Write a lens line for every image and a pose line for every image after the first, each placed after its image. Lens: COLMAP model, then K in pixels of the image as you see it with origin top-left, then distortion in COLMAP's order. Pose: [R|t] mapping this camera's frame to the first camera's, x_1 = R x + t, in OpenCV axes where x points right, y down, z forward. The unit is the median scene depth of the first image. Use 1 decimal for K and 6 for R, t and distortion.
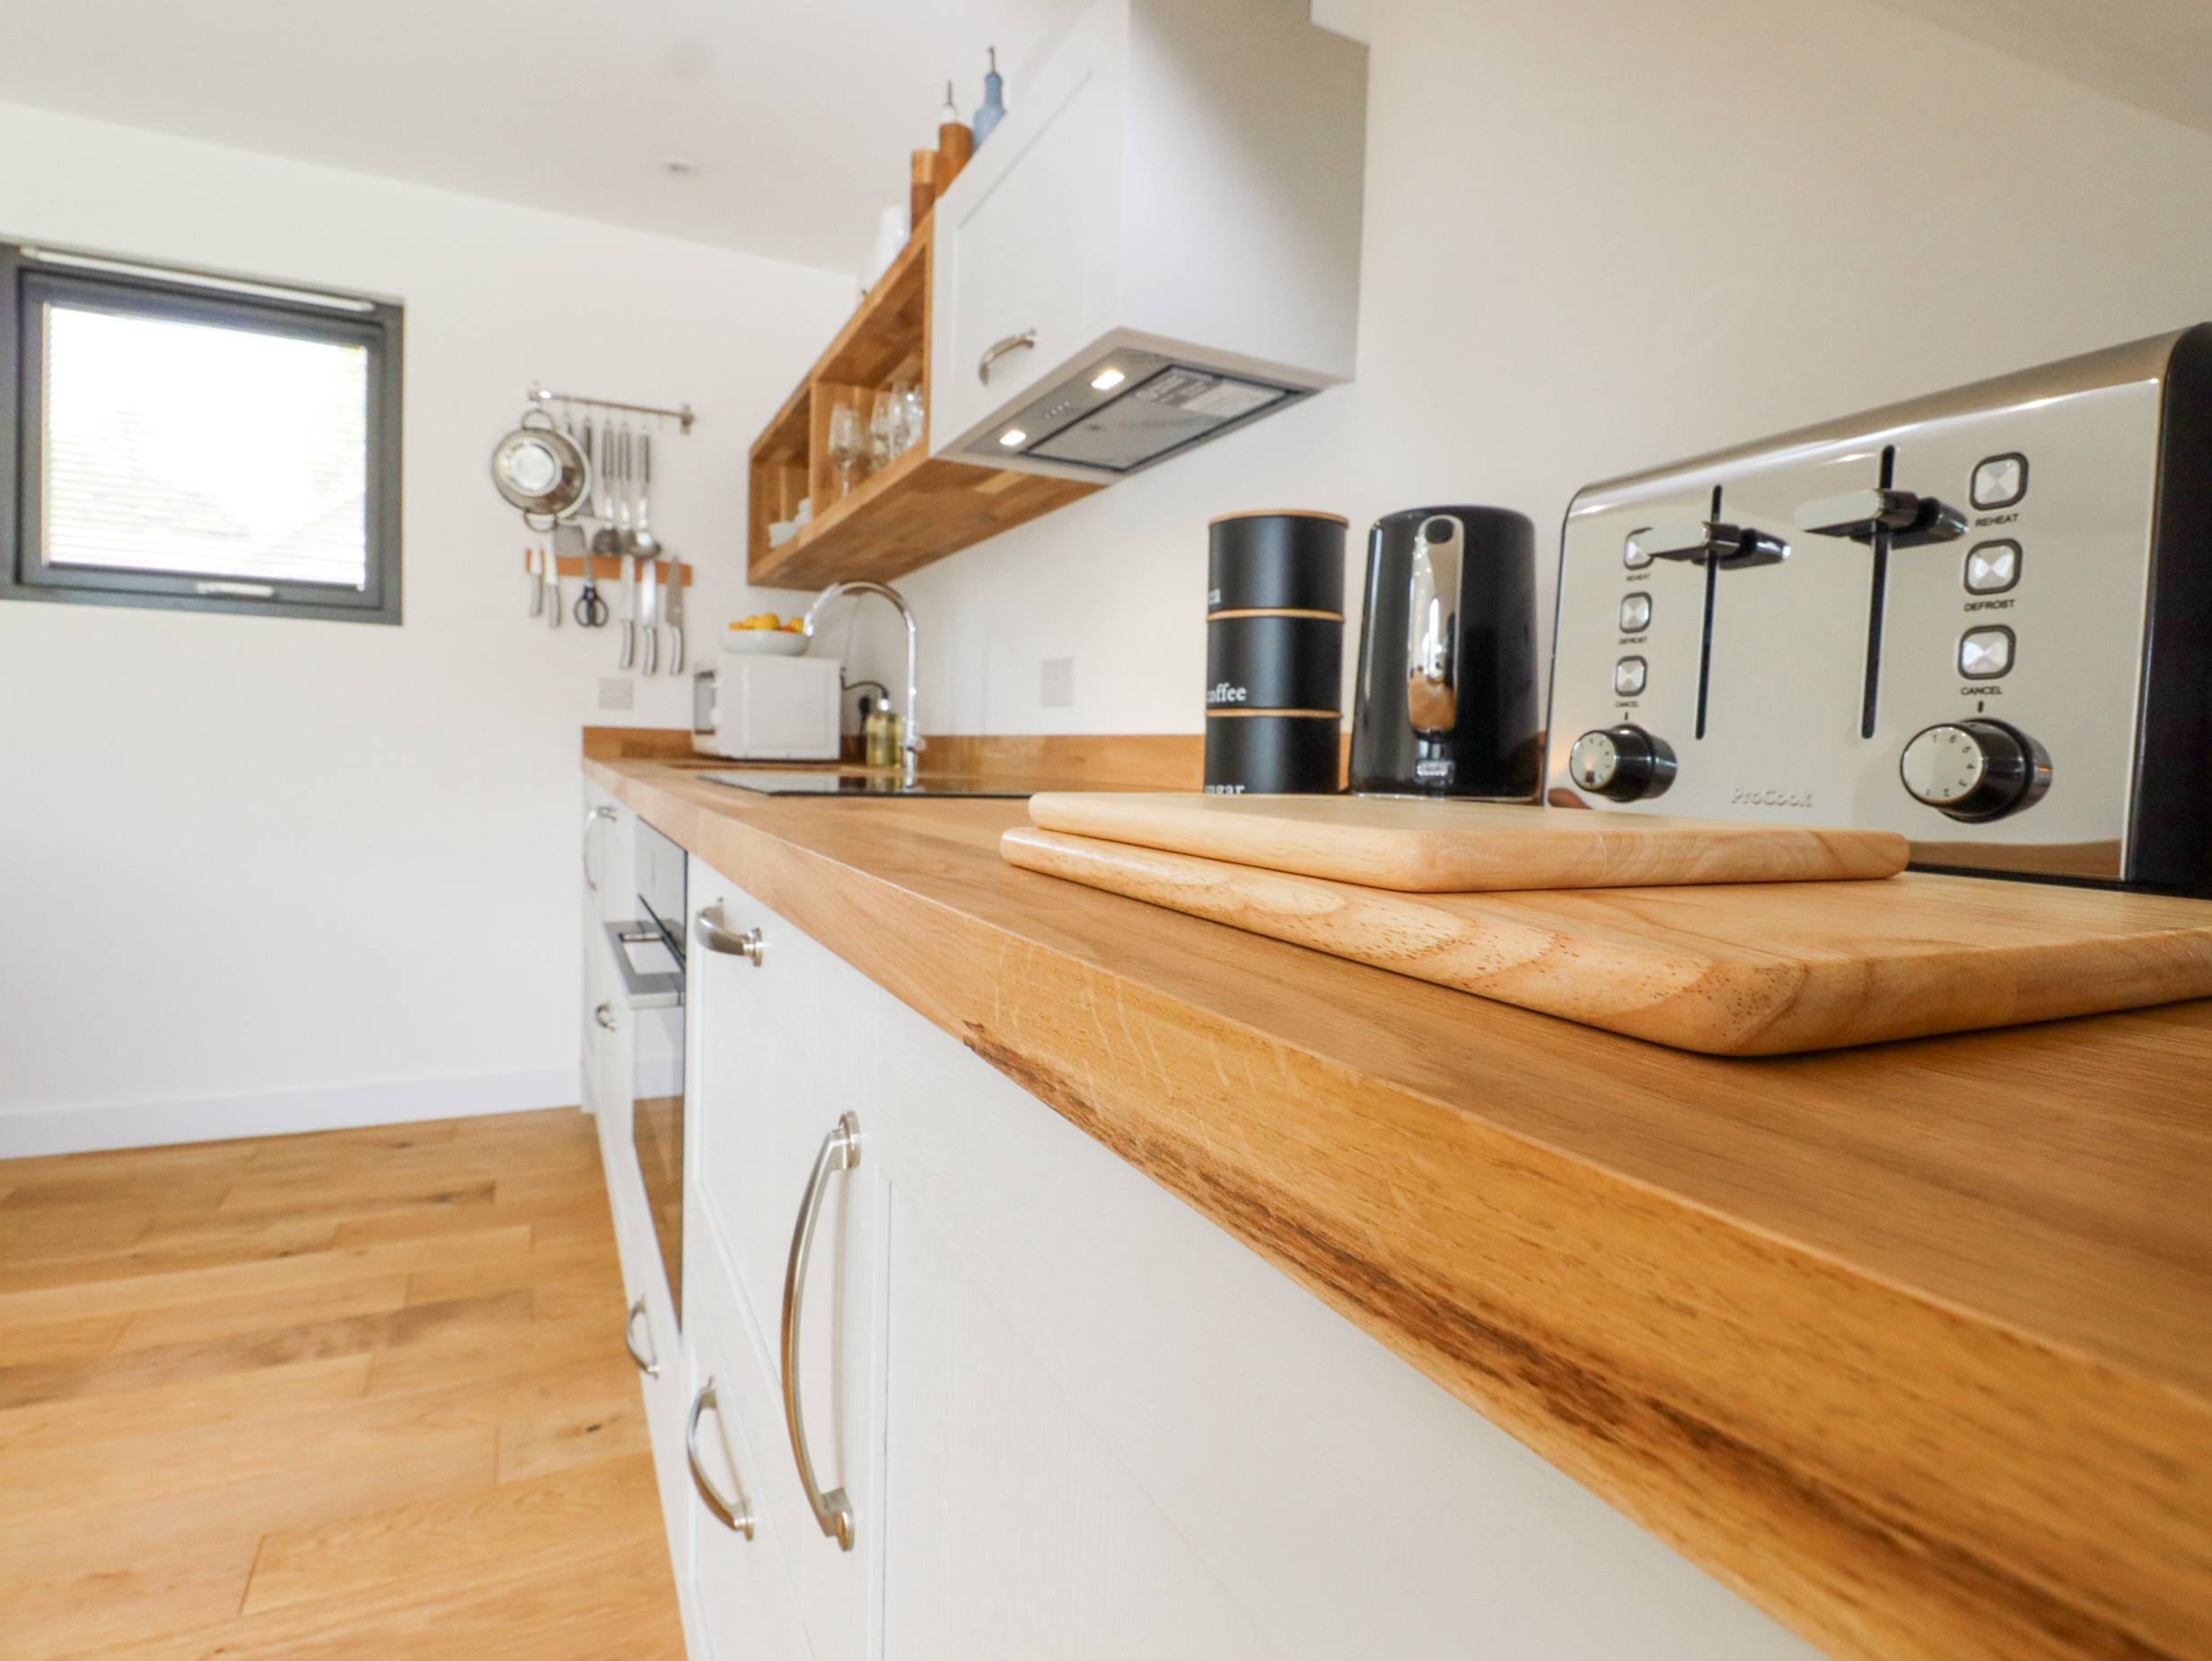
lens RADIAL K [[1156.7, 0, 1106.4], [0, 1156.7, 829.9], [0, 0, 1]] dist [-0.002208, -0.011161]
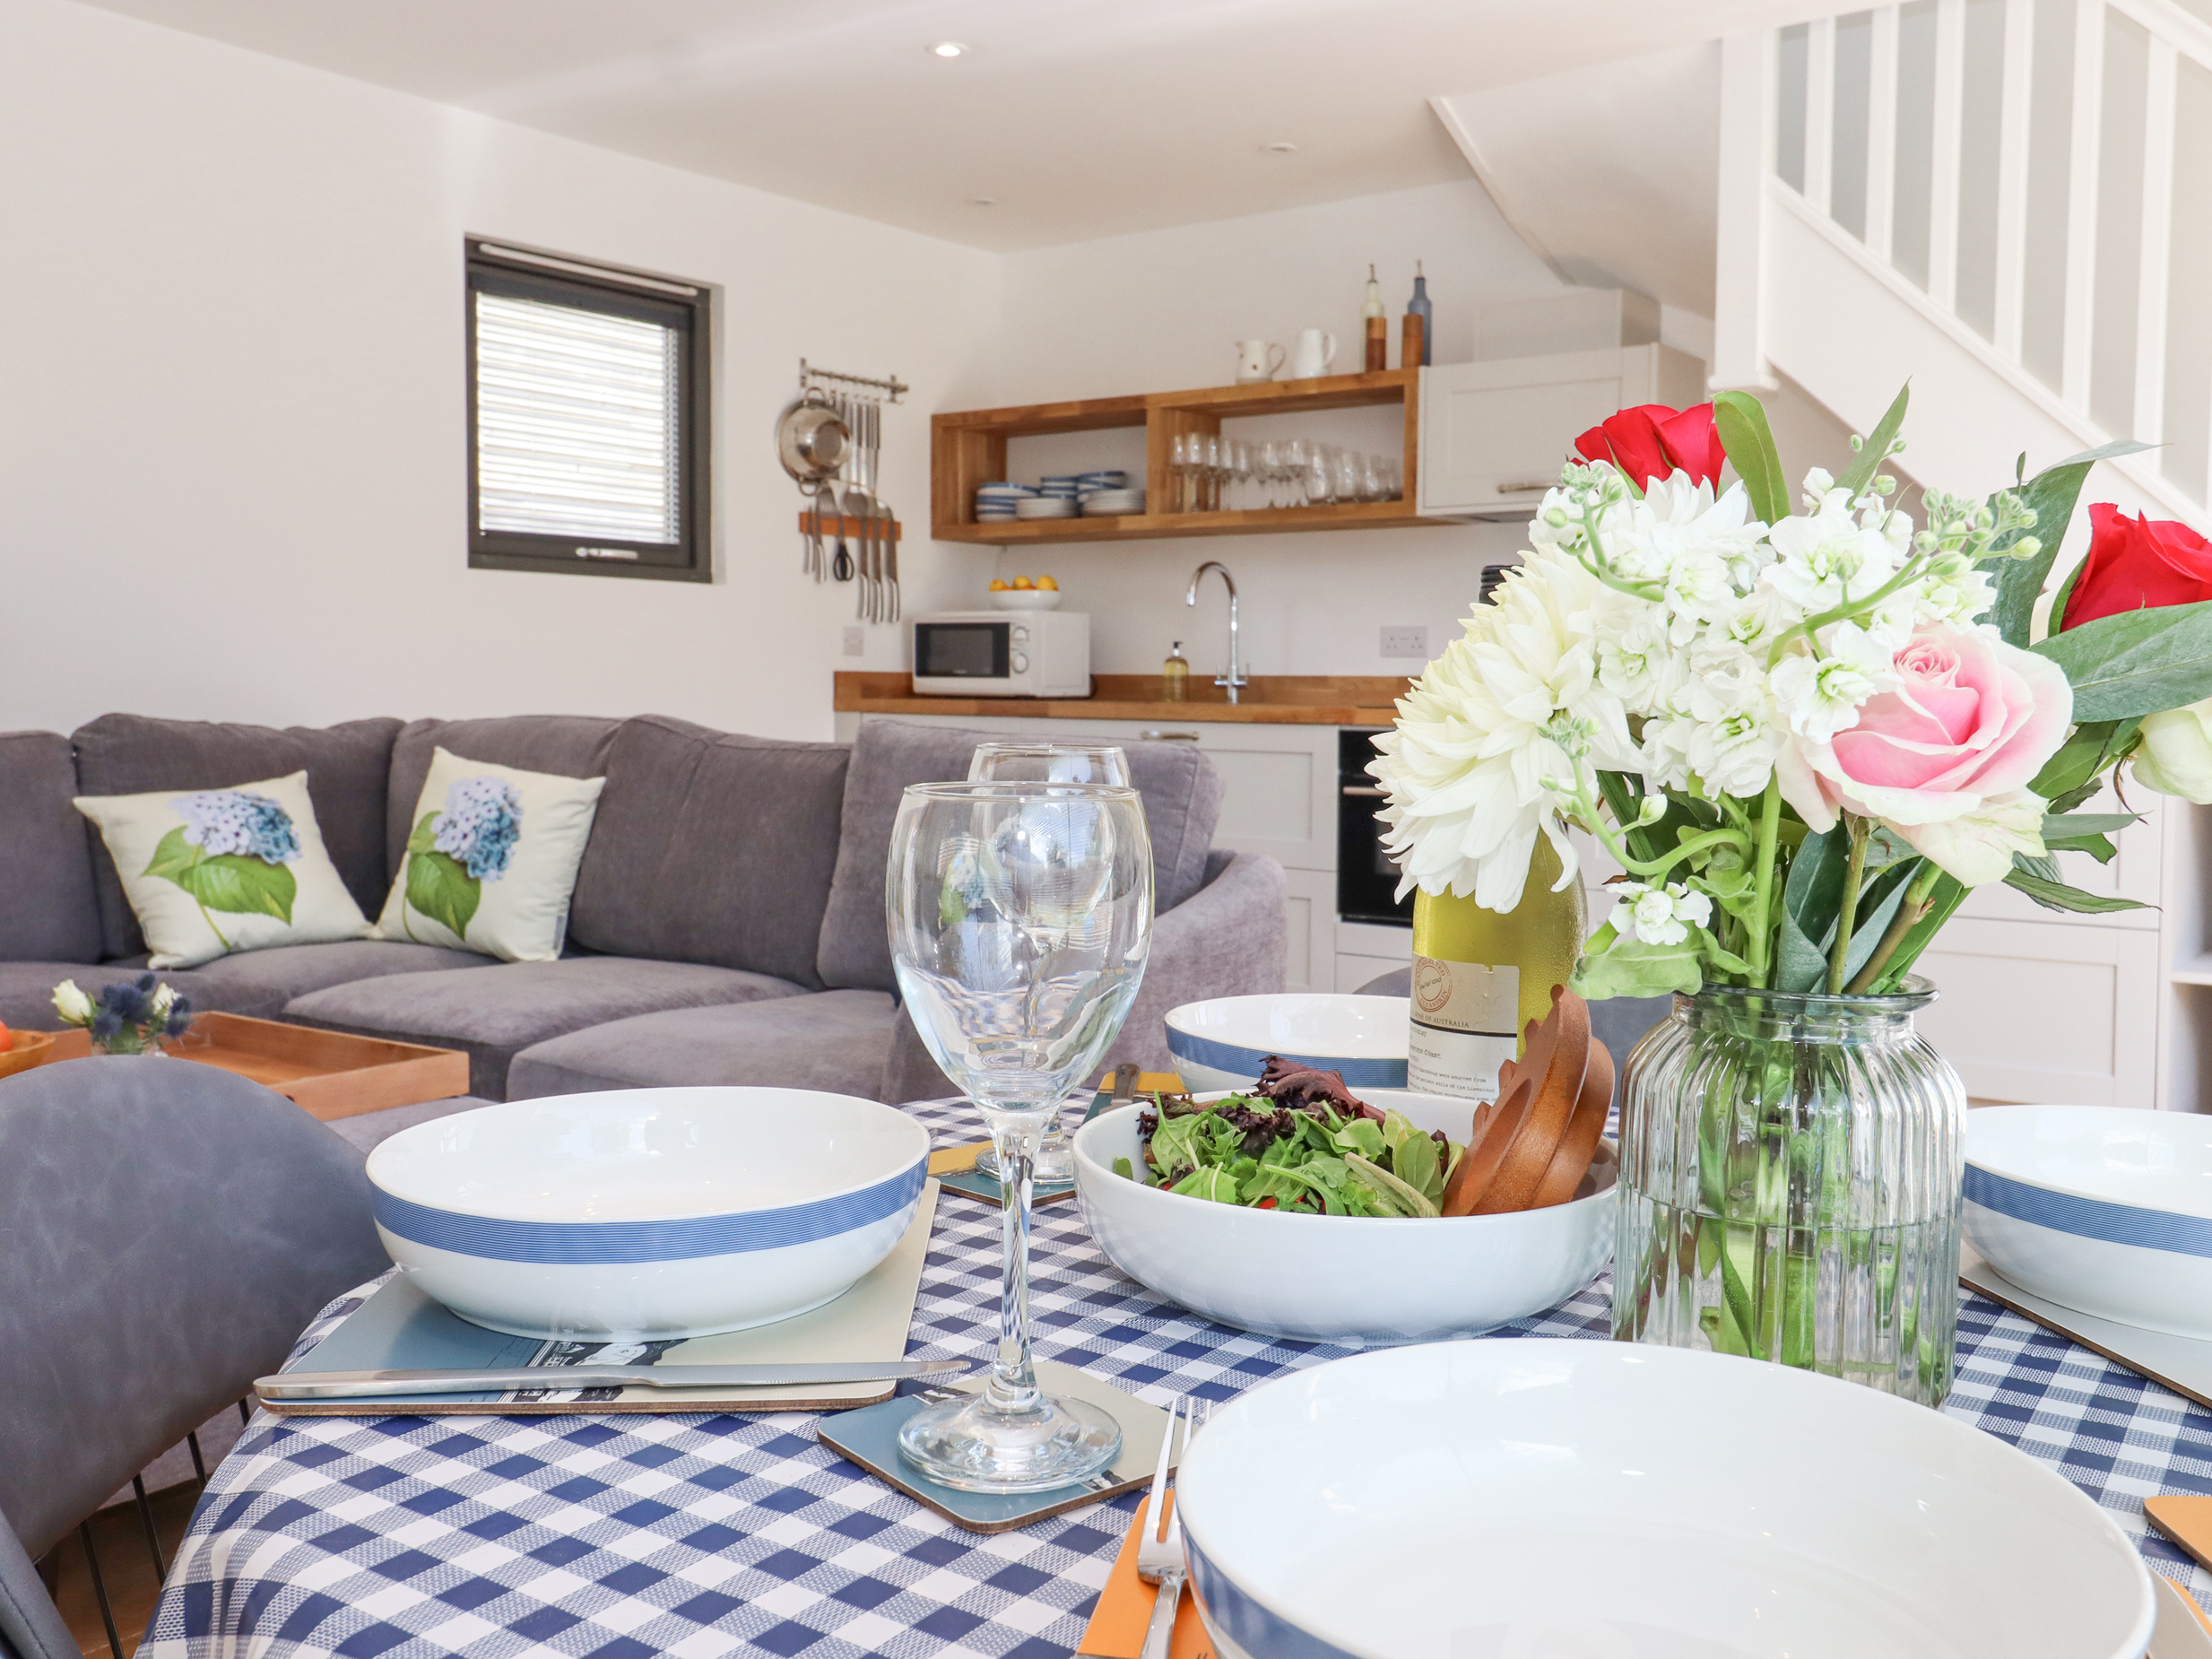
lens RADIAL K [[1941.7, 0, 1114.9], [0, 1941.7, 834.6], [0, 0, 1]] dist [0.007272, -0.023812]
pose [[0.890027, -0.060691, 0.451849, -1.070189], [0.047347, 0.998045, 0.040793, 0.002650], [-0.453442, -0.014913, 0.891161, -0.771742]]
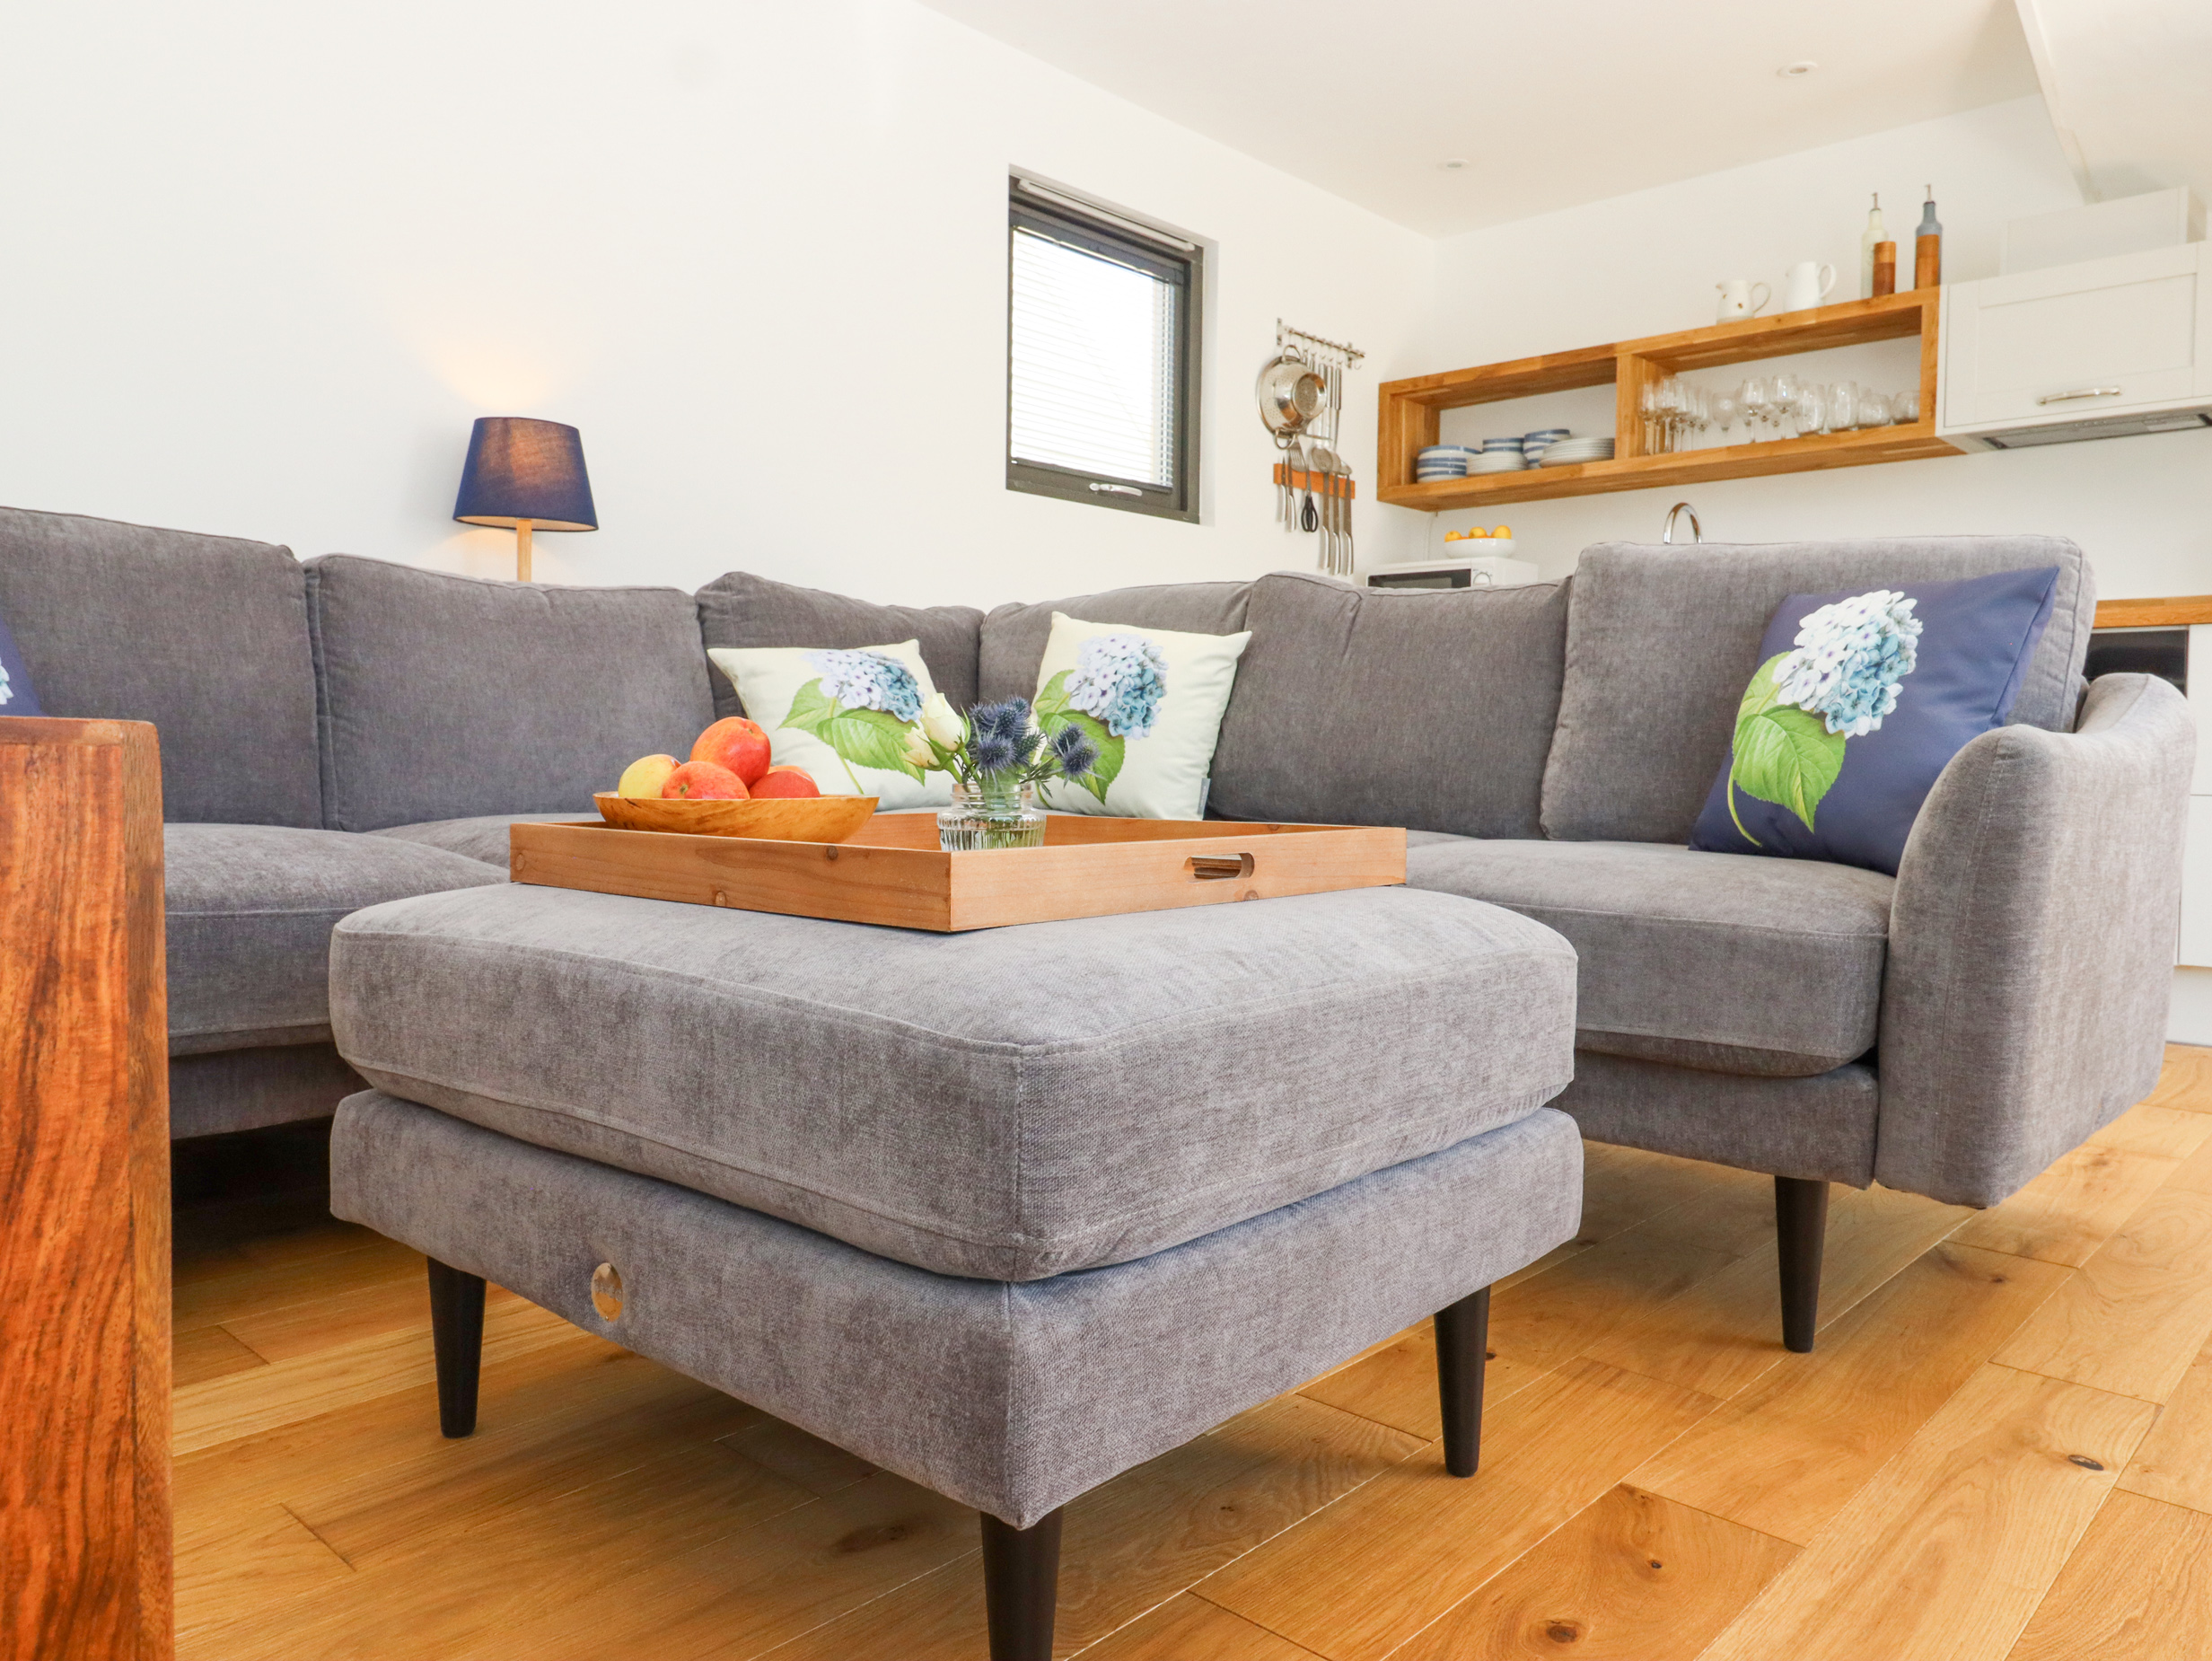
lens RADIAL K [[1541.6, 0, 1119.9], [0, 1541.6, 820.6], [0, 0, 1]] dist [-0.006961, -0.002089]
pose [[0.934167, -0.041435, 0.354423, -1.189030], [0.041418, 0.999113, 0.007636, 0.095556], [-0.354425, 0.007546, 0.935054, -0.377997]]
